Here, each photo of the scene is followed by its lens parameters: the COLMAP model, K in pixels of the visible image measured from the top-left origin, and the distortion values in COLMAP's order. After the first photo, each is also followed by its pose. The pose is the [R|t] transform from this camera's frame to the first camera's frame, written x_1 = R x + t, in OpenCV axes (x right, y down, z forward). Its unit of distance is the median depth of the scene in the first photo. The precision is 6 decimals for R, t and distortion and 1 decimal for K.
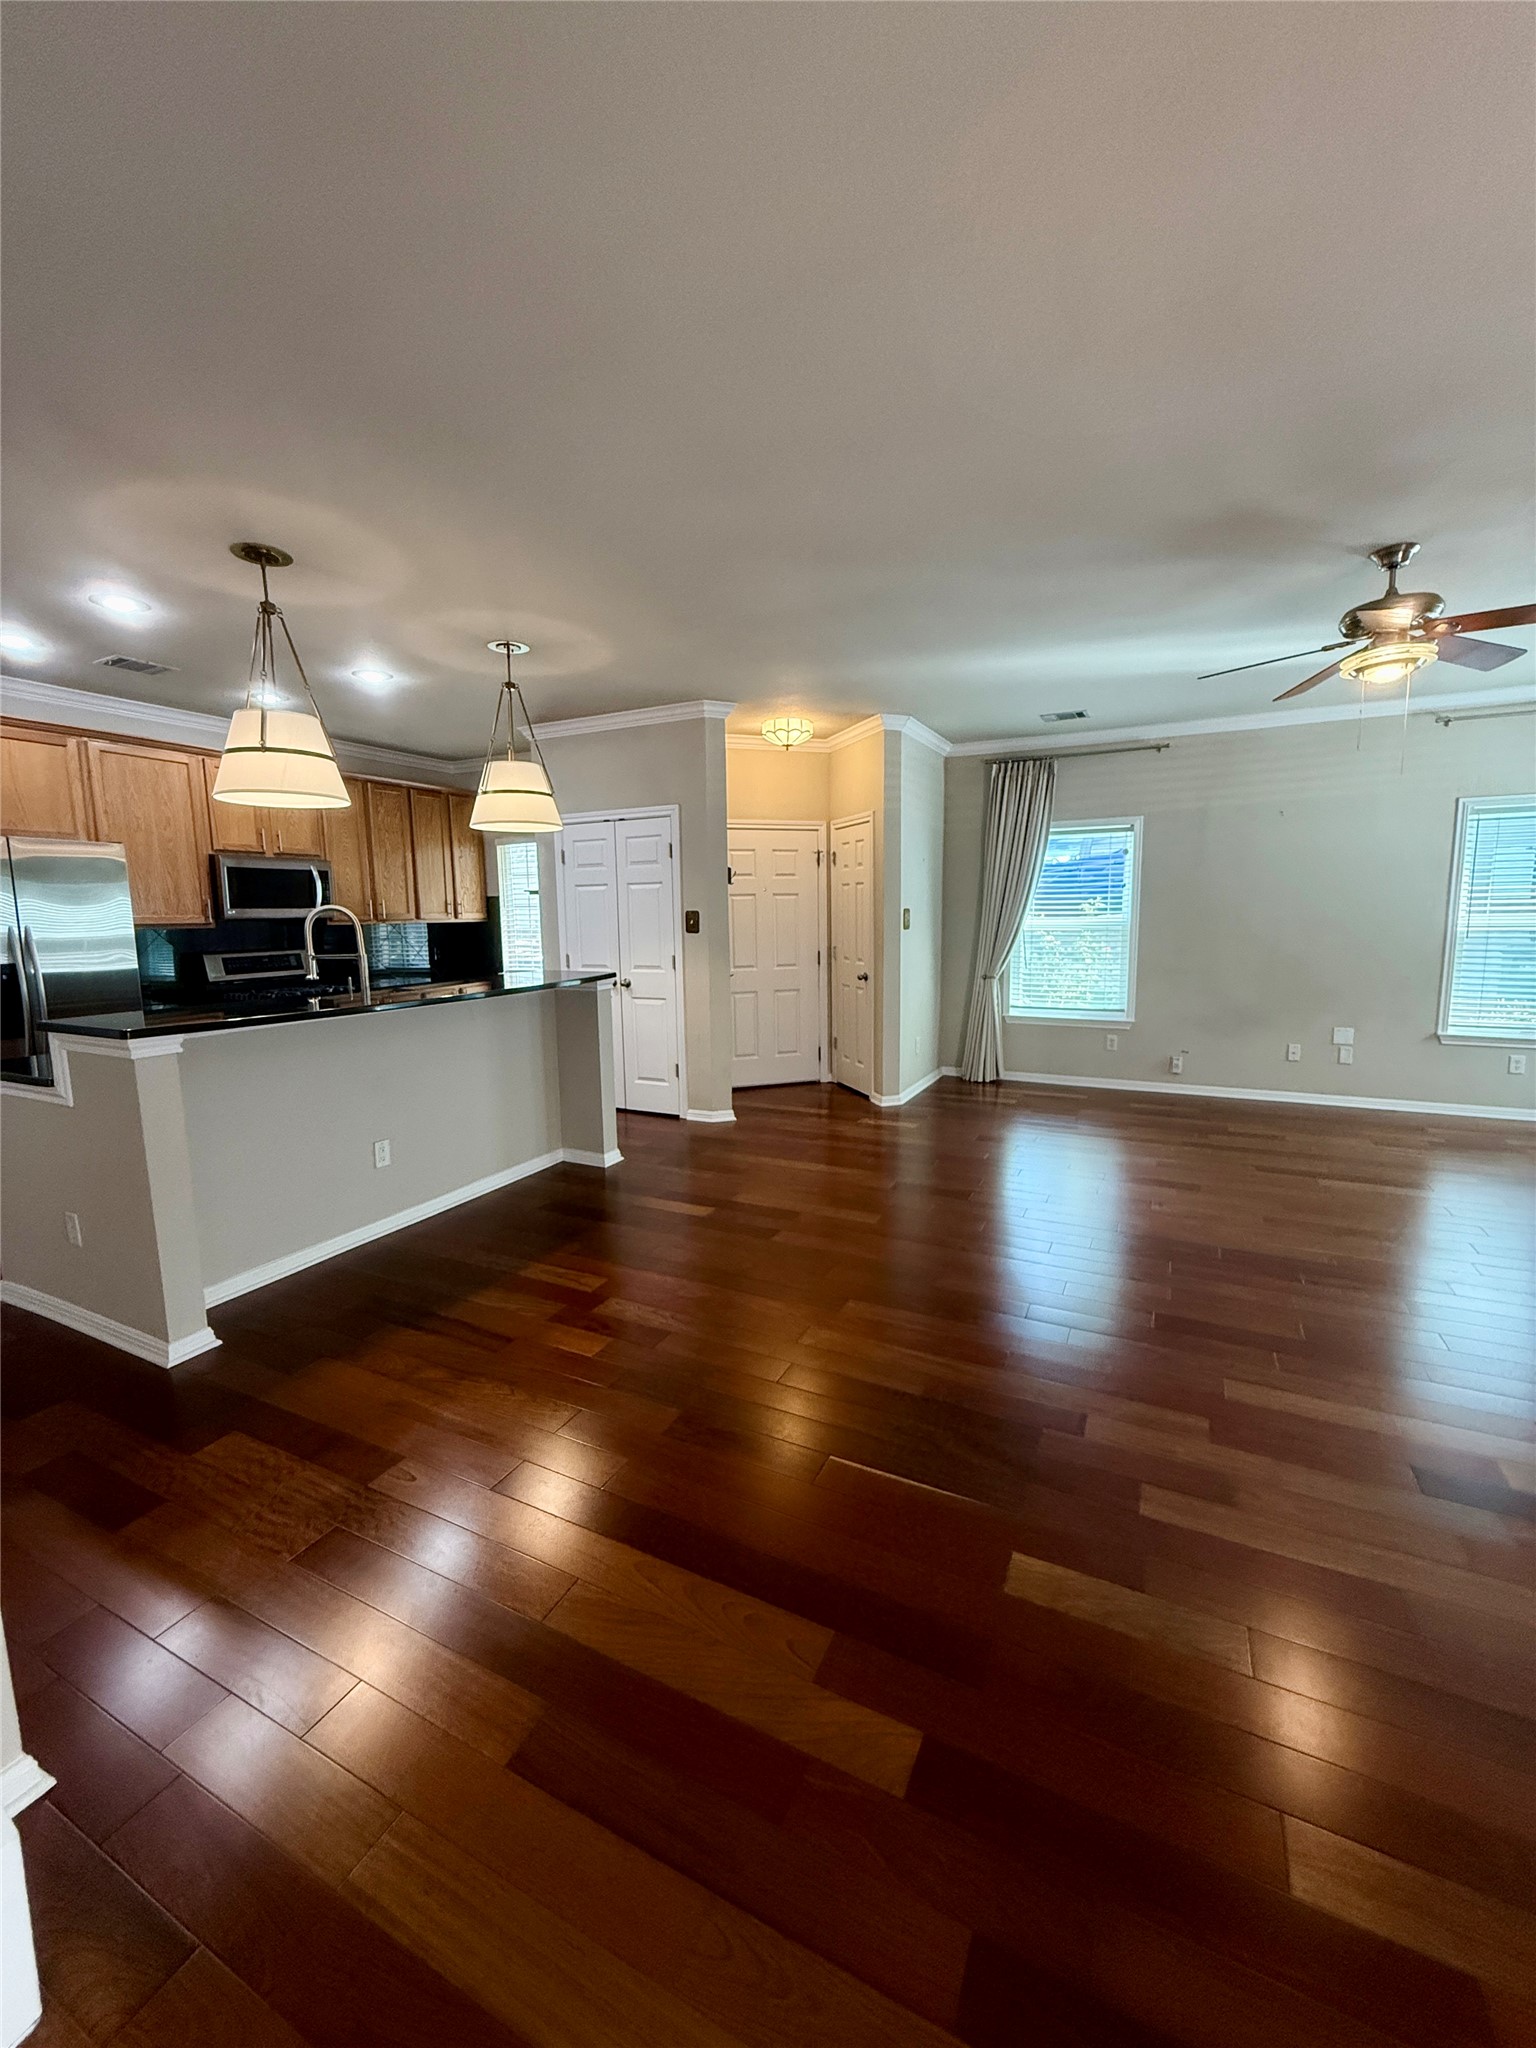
lens RADIAL K [[820.5, 0, 767.4], [0, 820.5, 1029.7], [0, 0, 1]] dist [-0.013569, -0.000064]
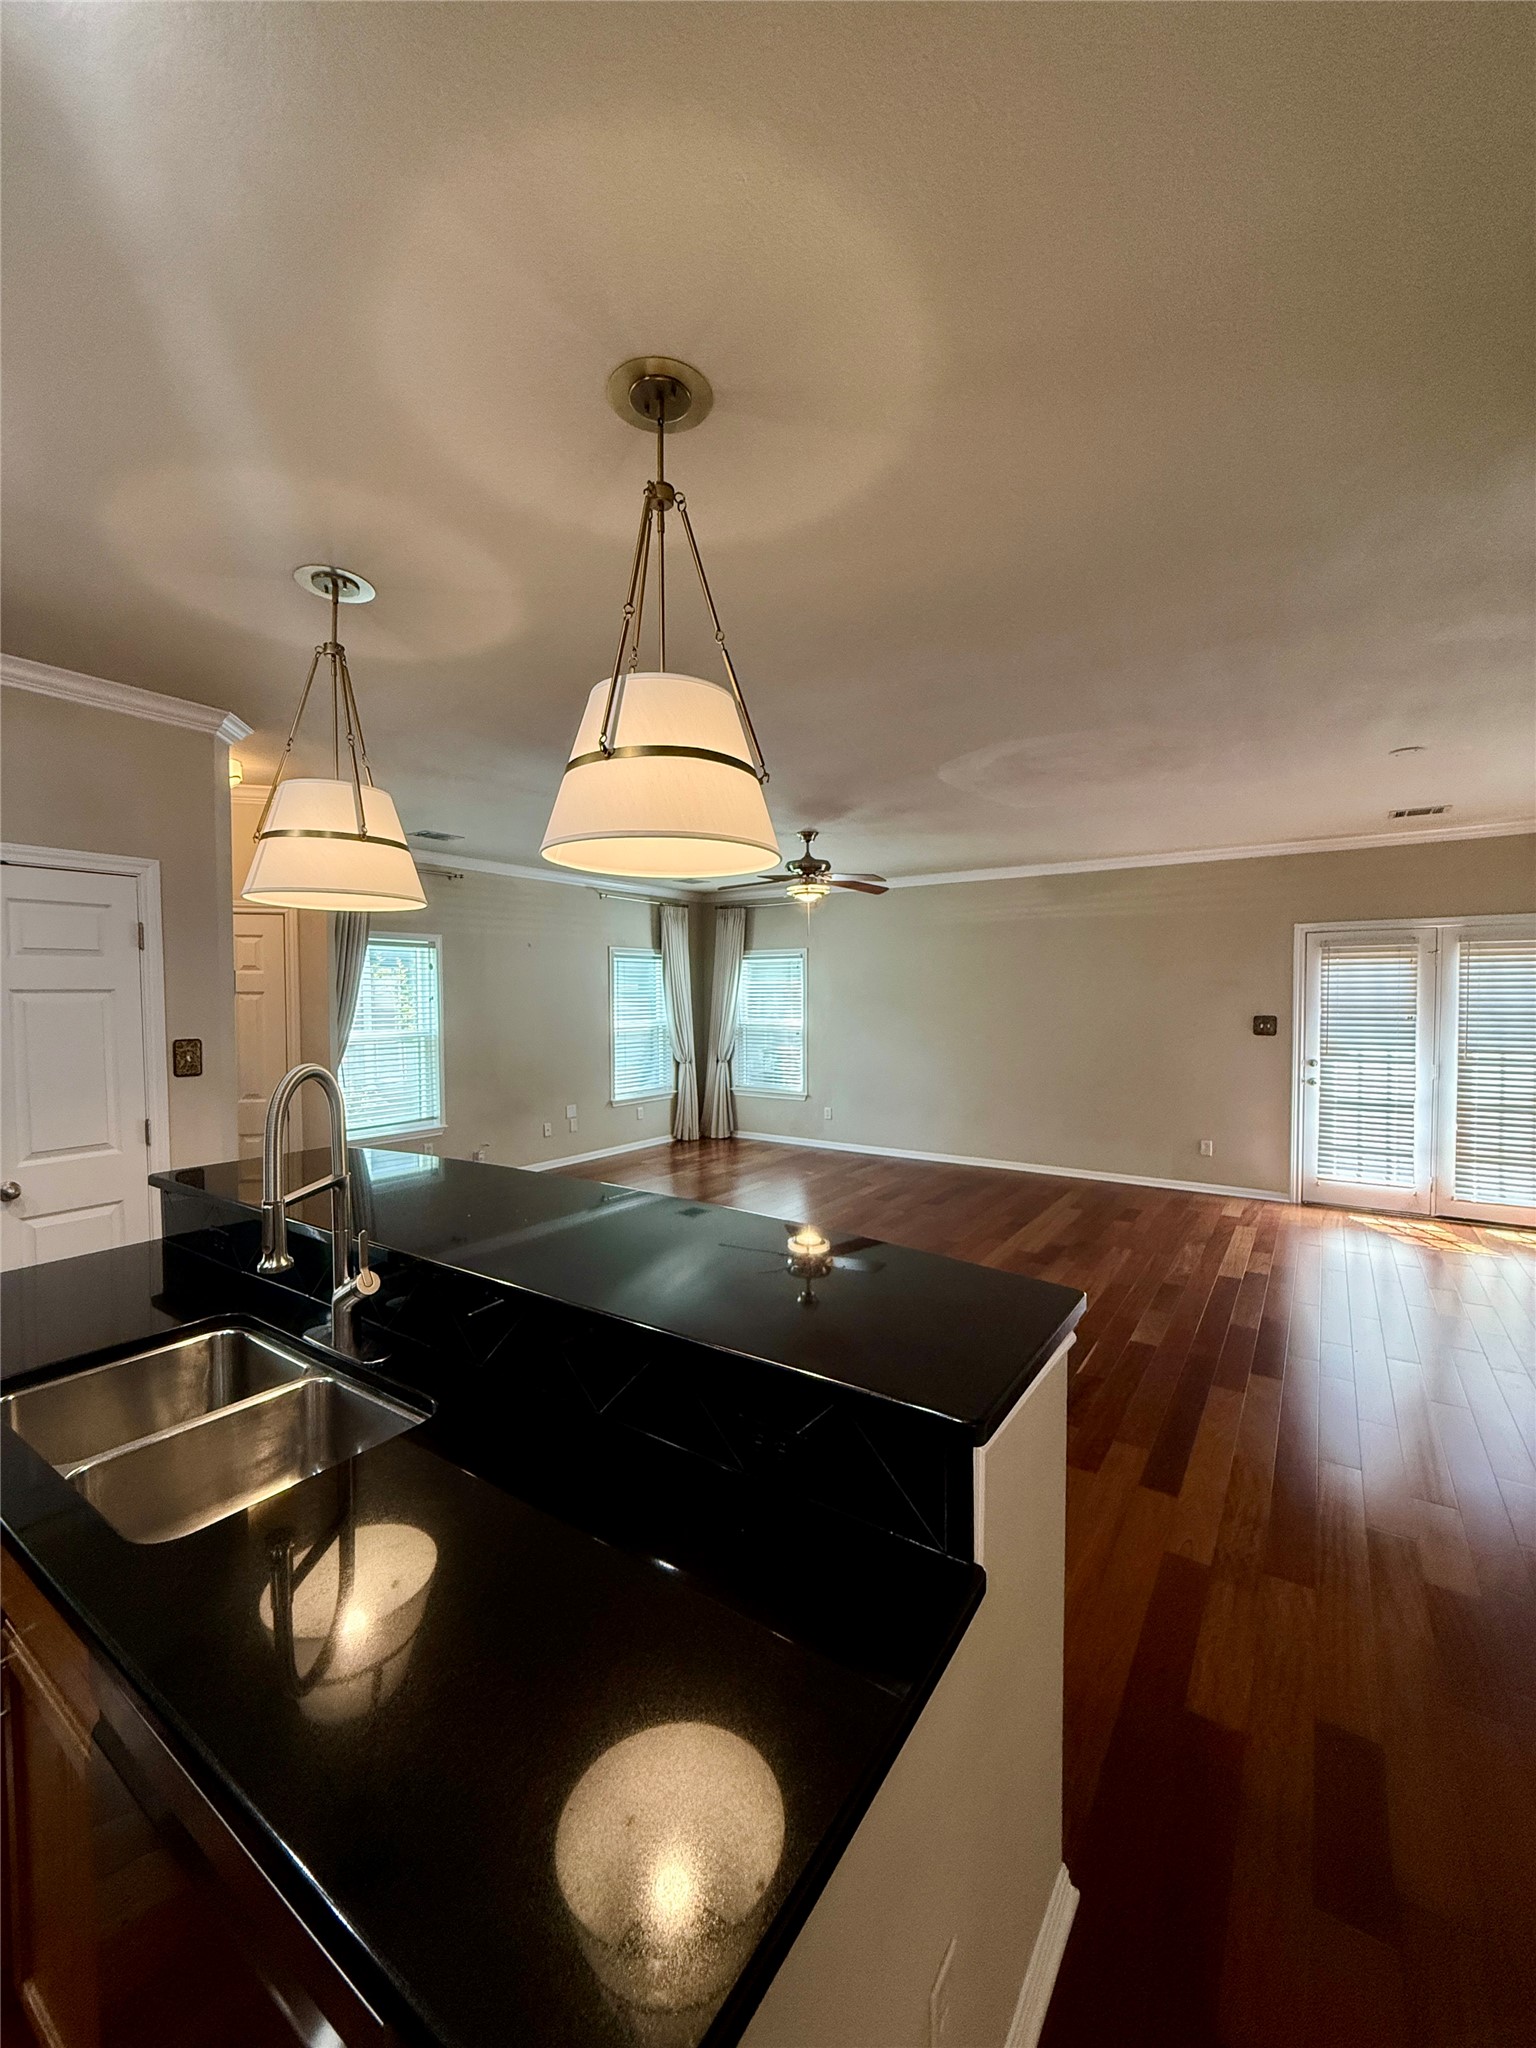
lens RADIAL K [[820.5, 0, 770.5], [0, 820.5, 1019.0], [0, 0, 1]] dist [-0.013569, -0.000064]
pose [[0.138672, -0.015398, 0.990219, -0.616621], [0.140574, 0.990061, -0.004290, -0.096533], [-0.980311, 0.139794, 0.139458, 0.493074]]
